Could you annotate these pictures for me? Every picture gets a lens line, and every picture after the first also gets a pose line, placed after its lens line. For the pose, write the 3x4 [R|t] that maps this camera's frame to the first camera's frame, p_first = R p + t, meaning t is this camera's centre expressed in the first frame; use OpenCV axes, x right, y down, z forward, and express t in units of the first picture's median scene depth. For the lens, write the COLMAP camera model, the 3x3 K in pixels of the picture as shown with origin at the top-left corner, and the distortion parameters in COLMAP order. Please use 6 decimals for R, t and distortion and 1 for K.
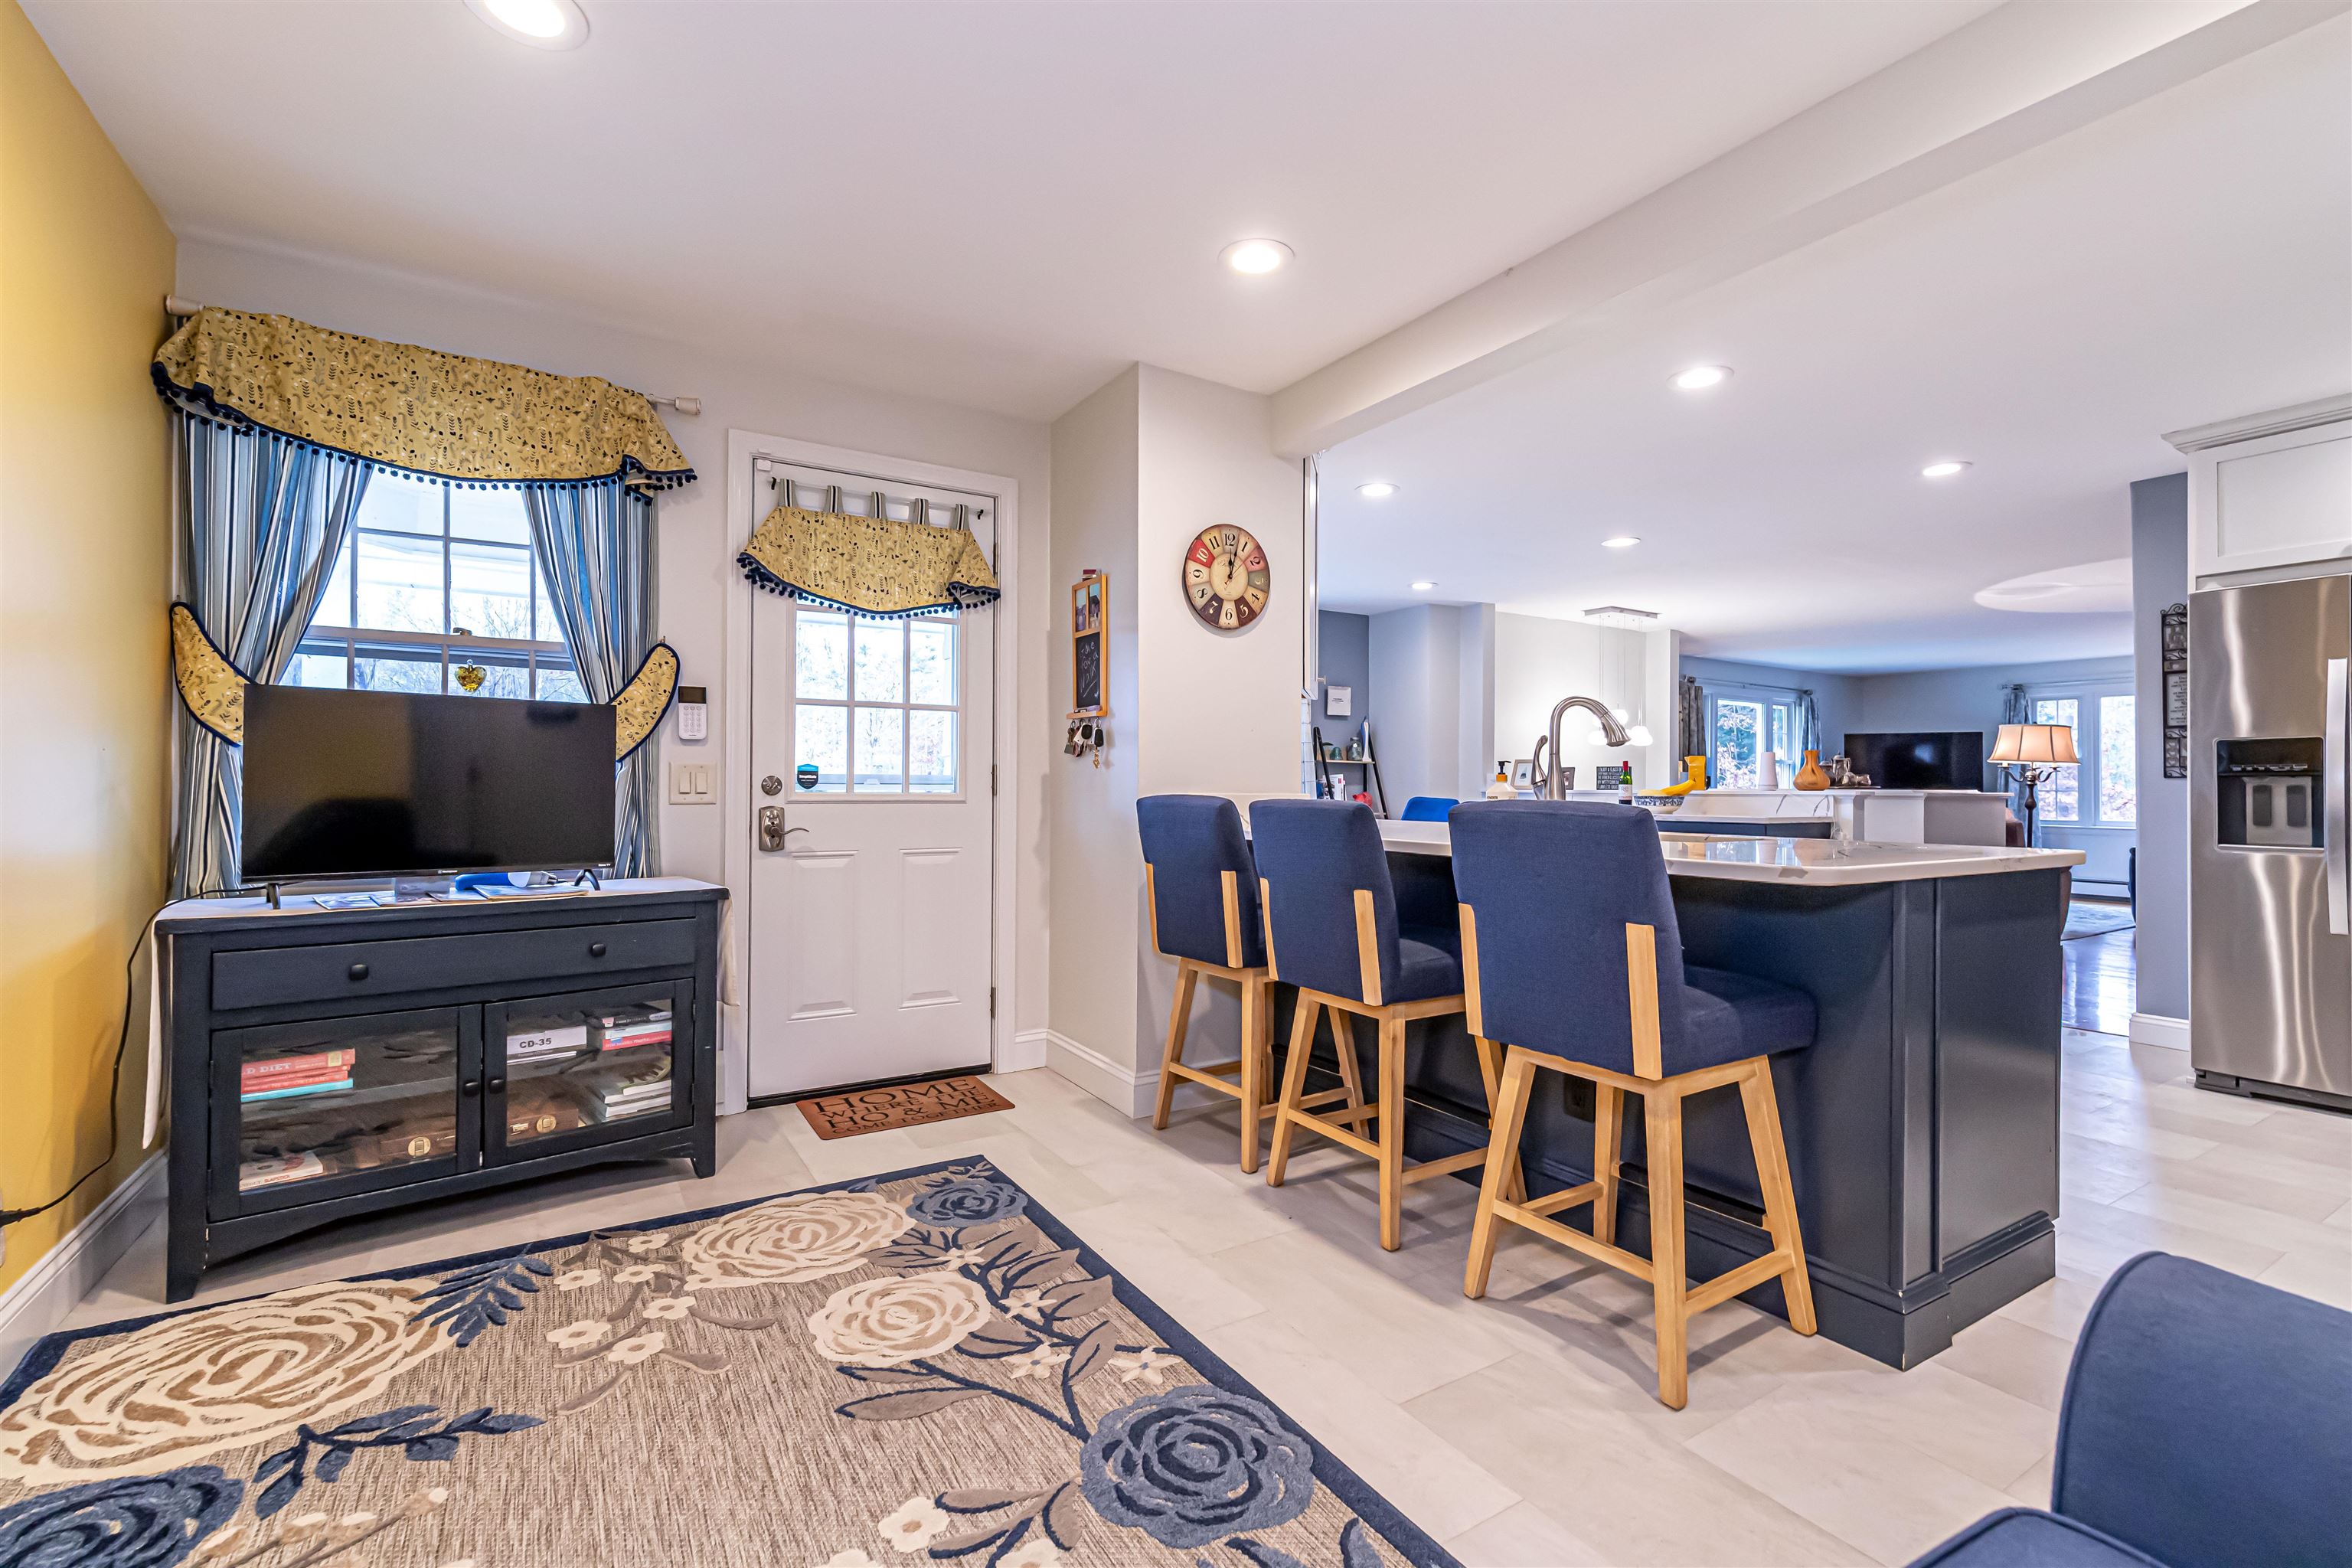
lens RADIAL K [[1021.3, 0, 1163.7], [0, 1021.3, 786.4], [0, 0, 1]] dist [-0.000624, 0.000167]
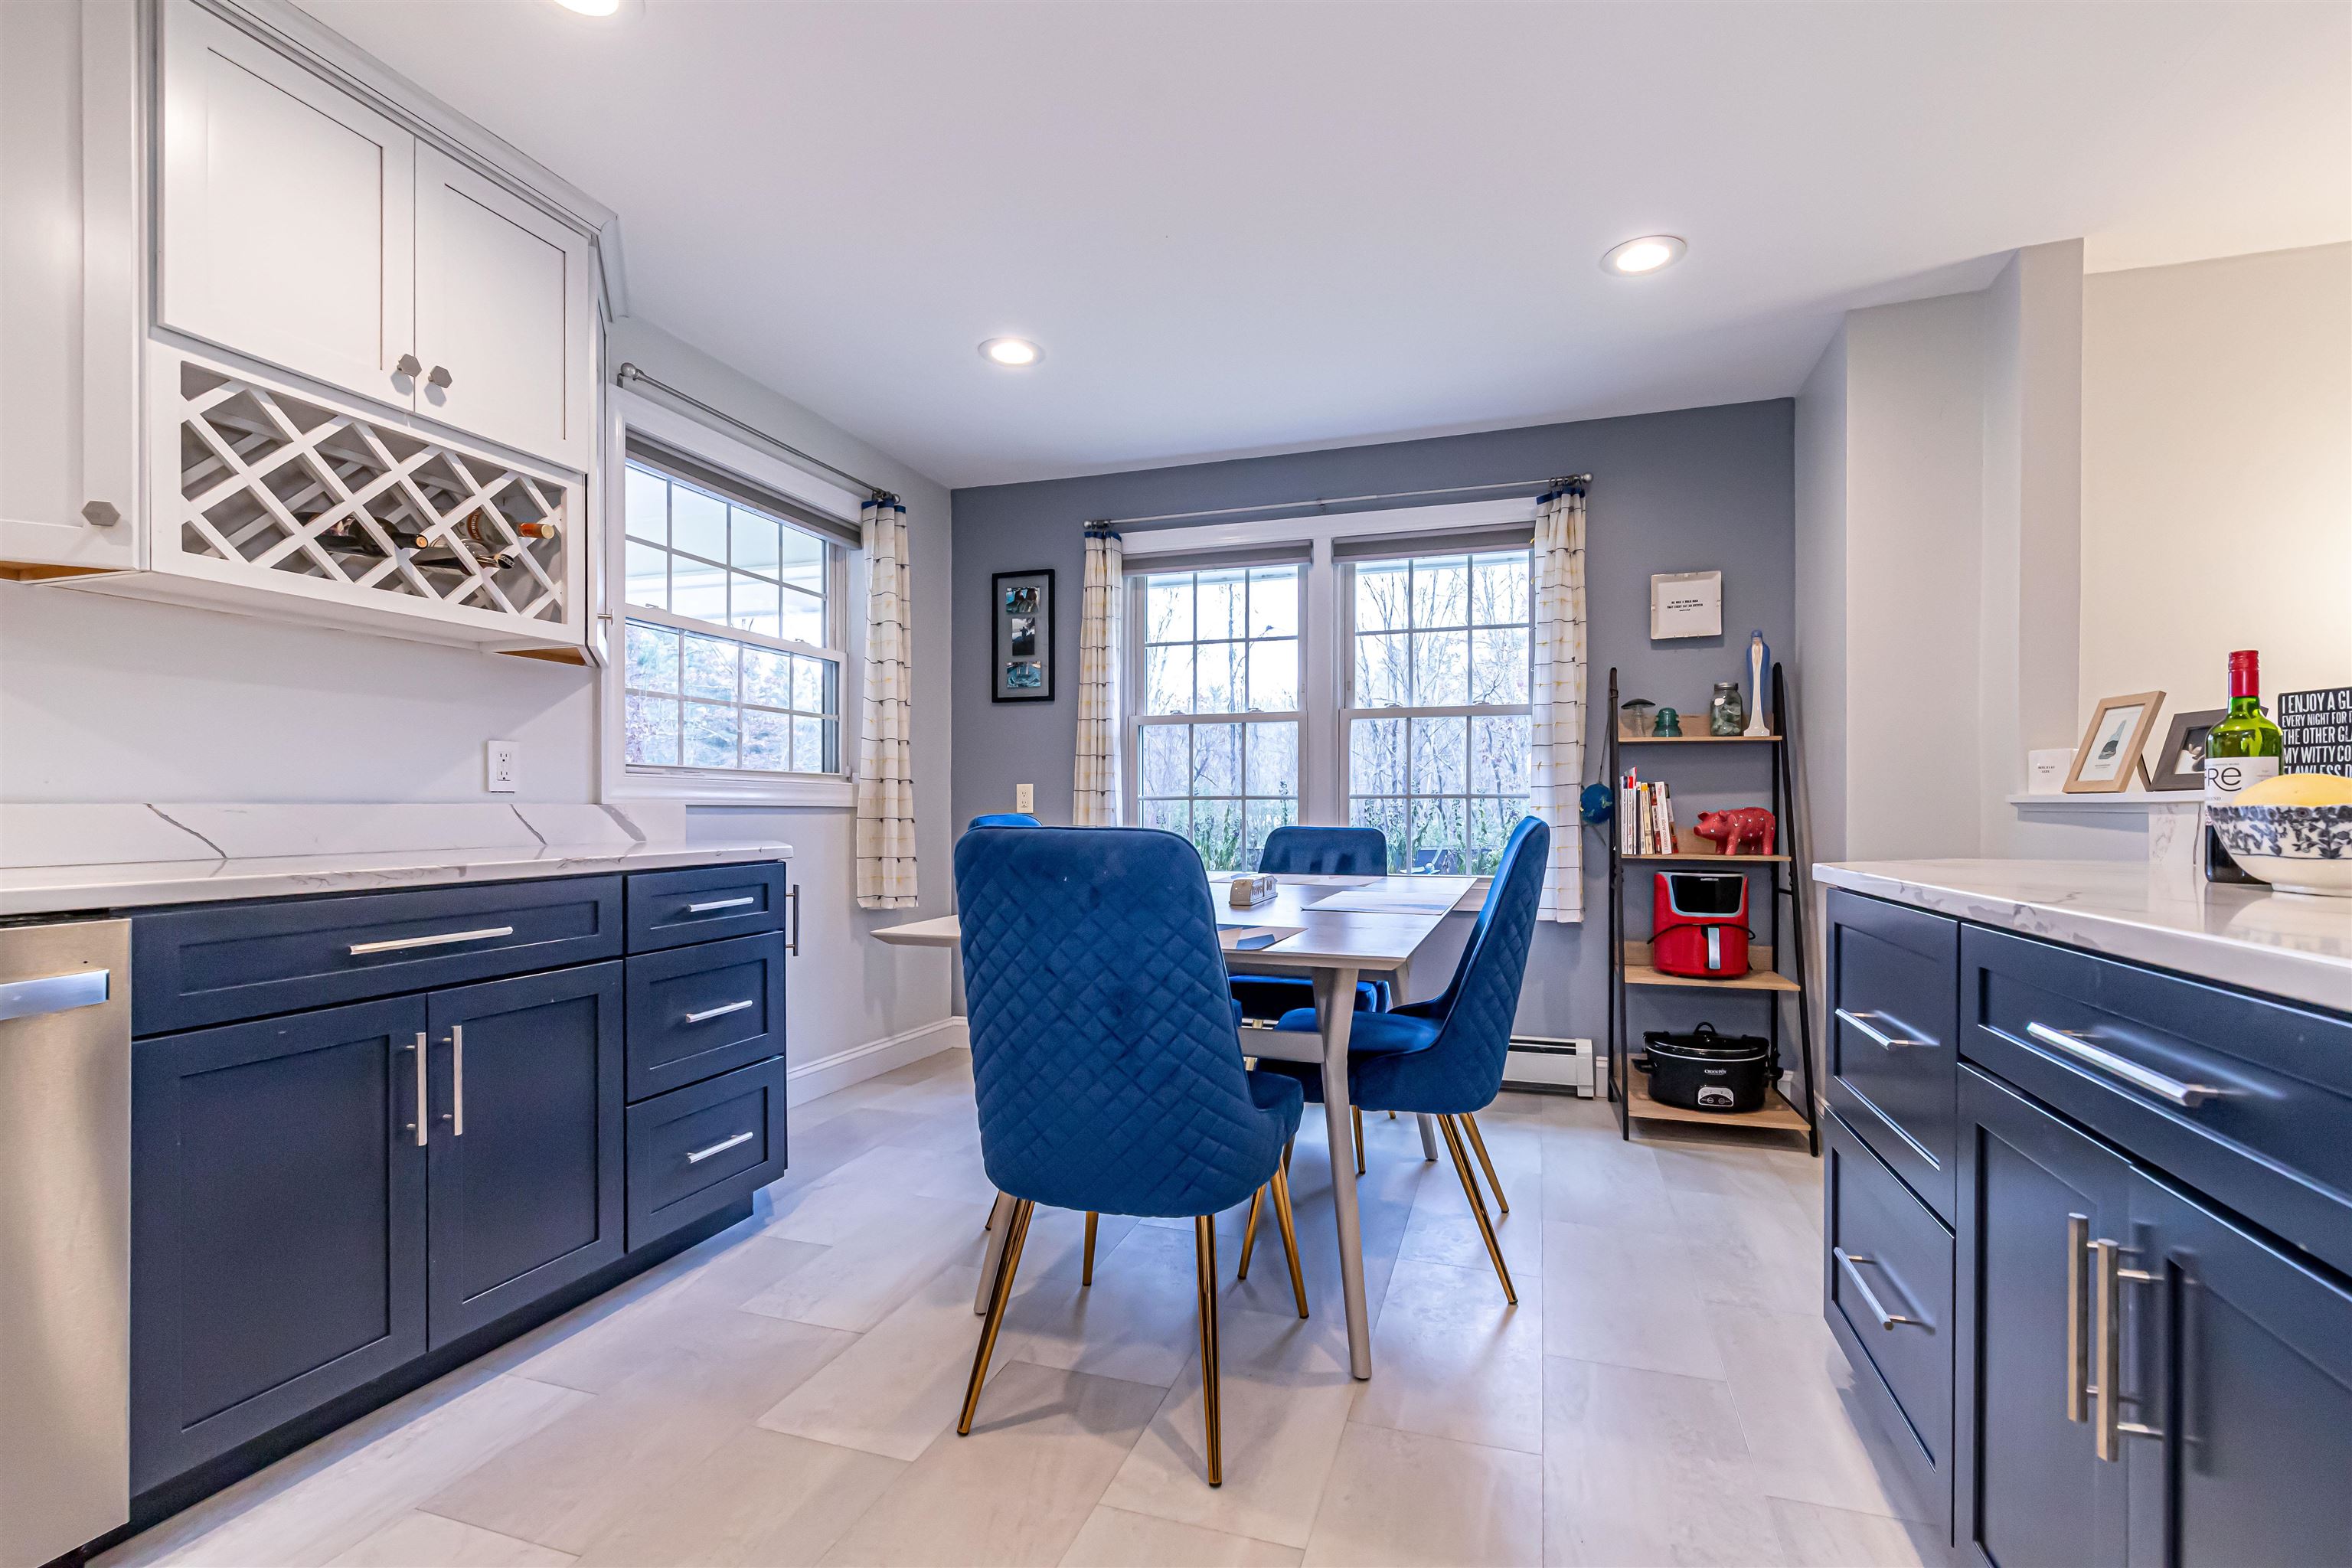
lens RADIAL K [[1021.3, 0, 1211.8], [0, 1021.3, 820.0], [0, 0, 1]] dist [-0.000624, 0.000167]
pose [[0.656601, 0.000495, -0.754238, 0.858393], [0.006874, 0.999954, 0.006640, 0.015629], [0.754207, -0.009545, 0.656567, 1.244829]]
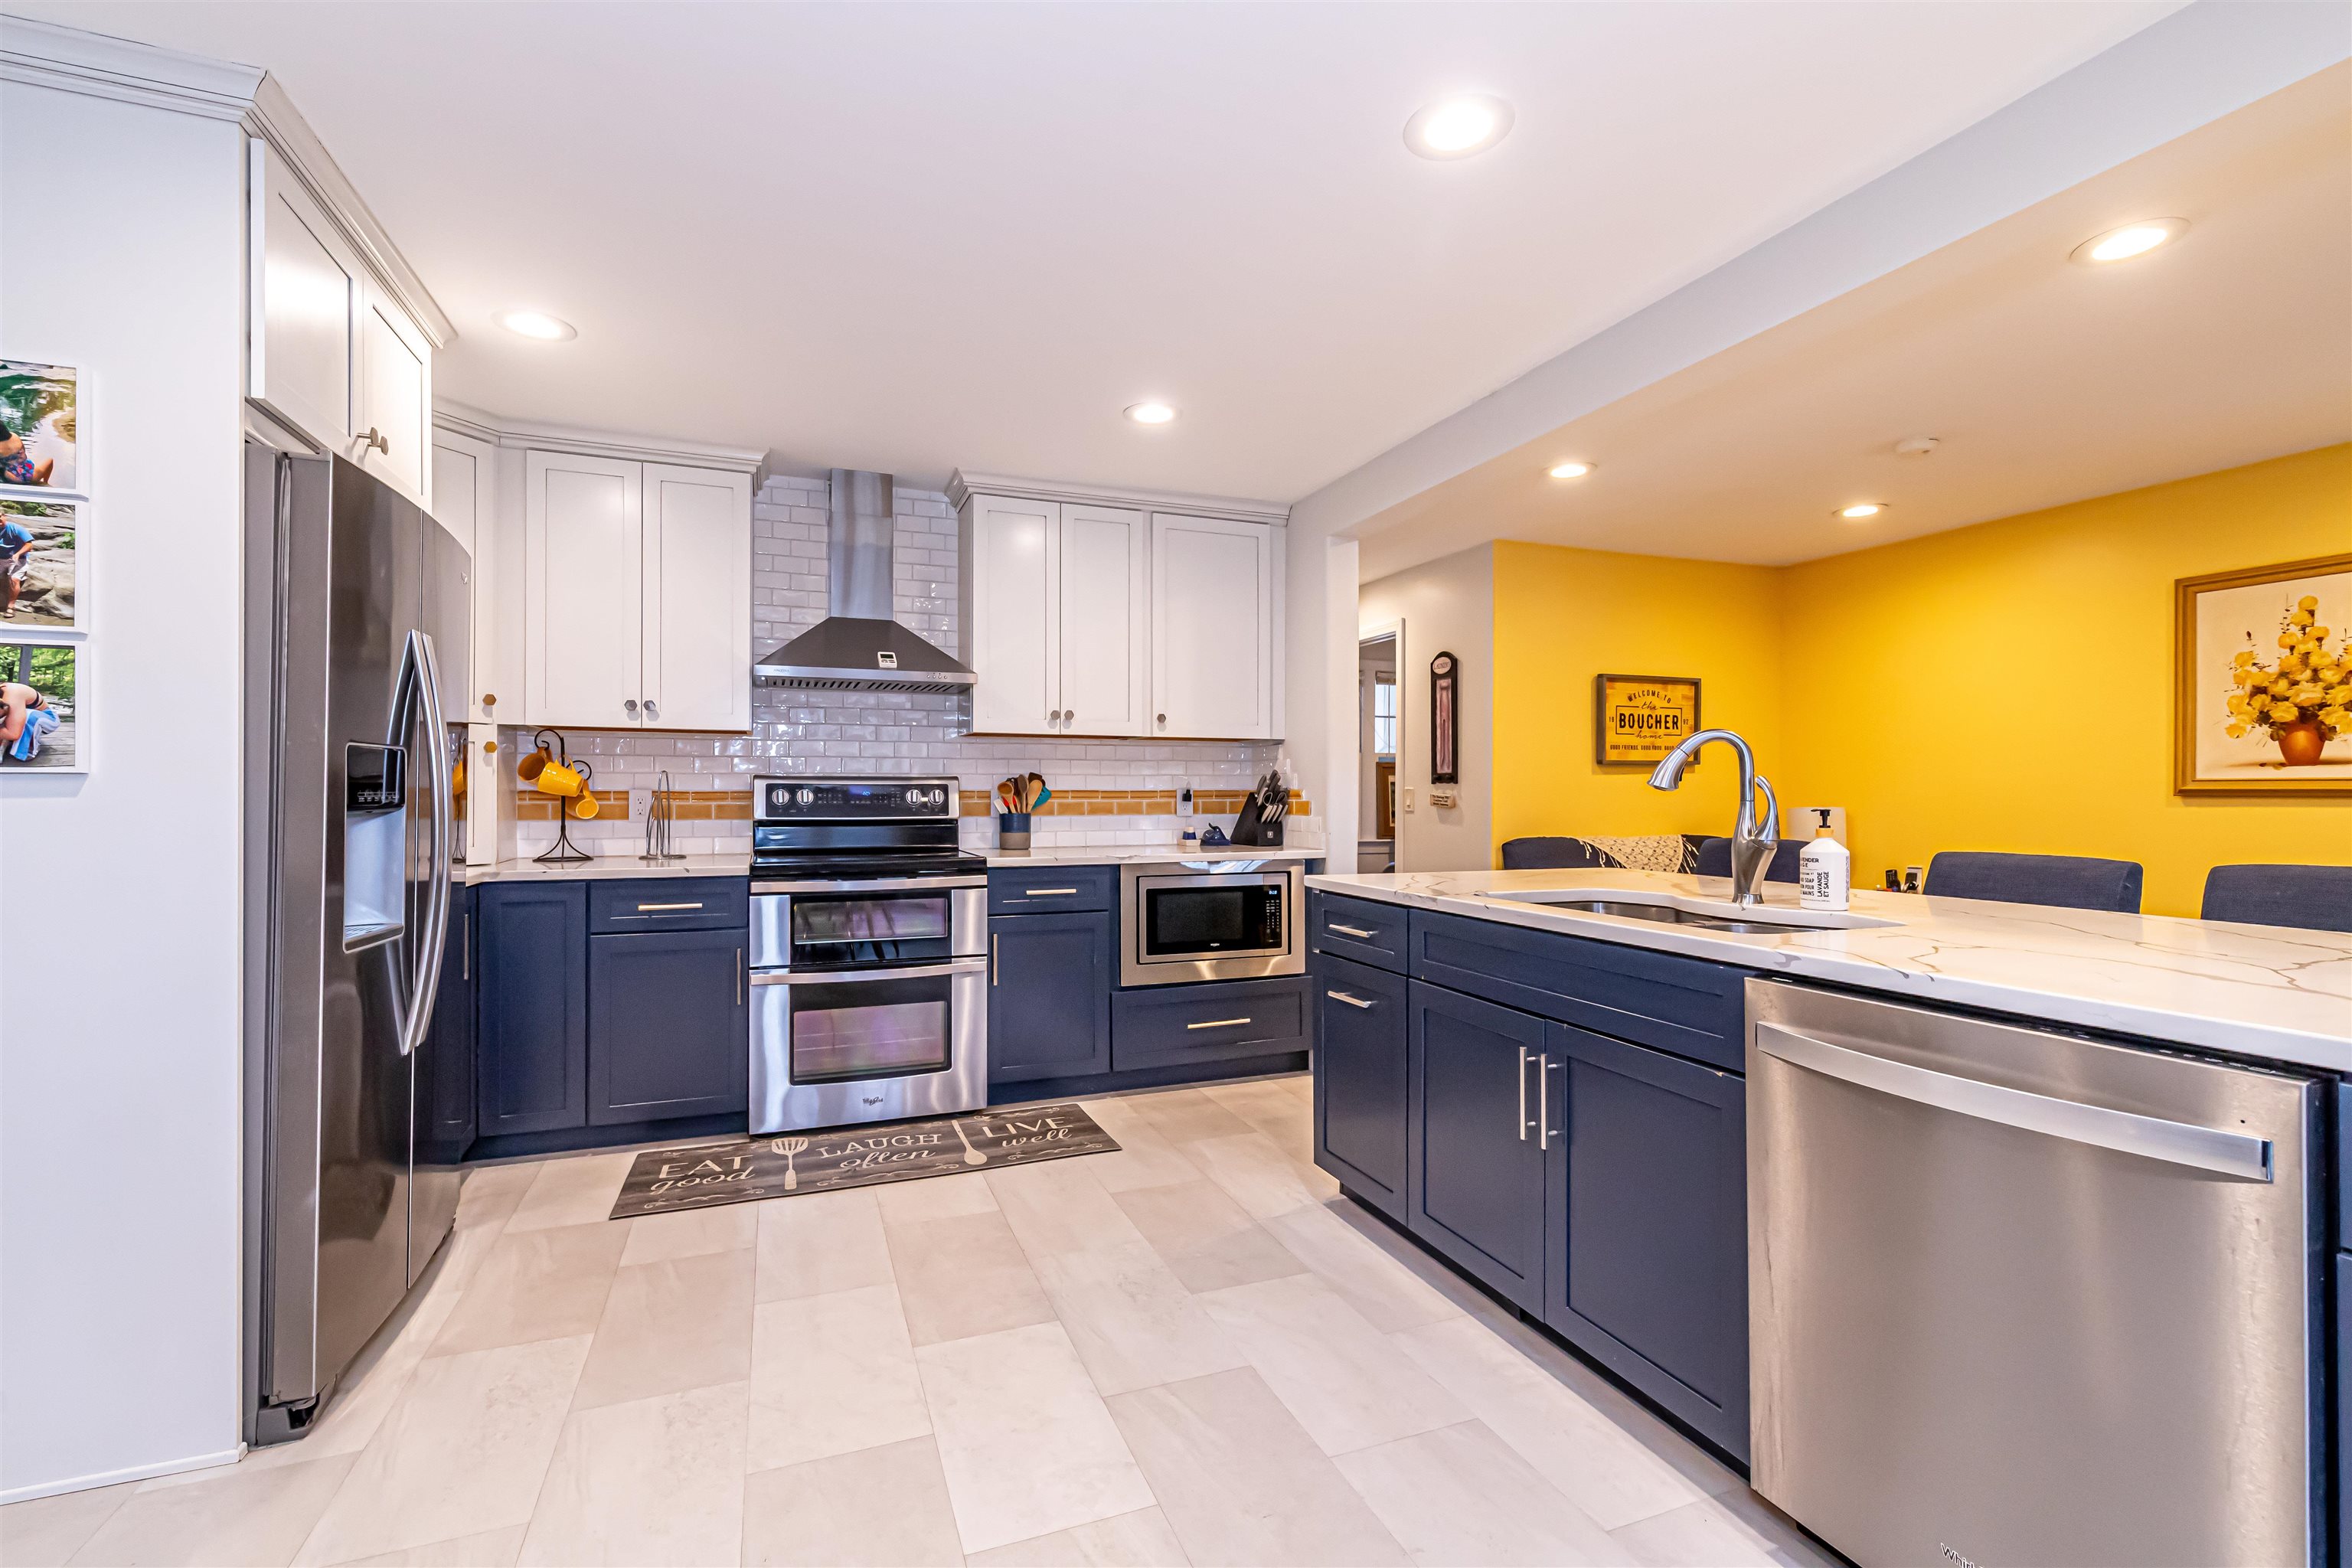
lens RADIAL K [[1021.3, 0, 1169.7], [0, 1021.3, 795.3], [0, 0, 1]] dist [-0.000624, 0.000167]
pose [[-0.983006, -0.011802, 0.183192, 0.558559], [-0.011714, 0.999930, 0.001567, -0.026556], [-0.183198, -0.000605, -0.983076, 1.537051]]
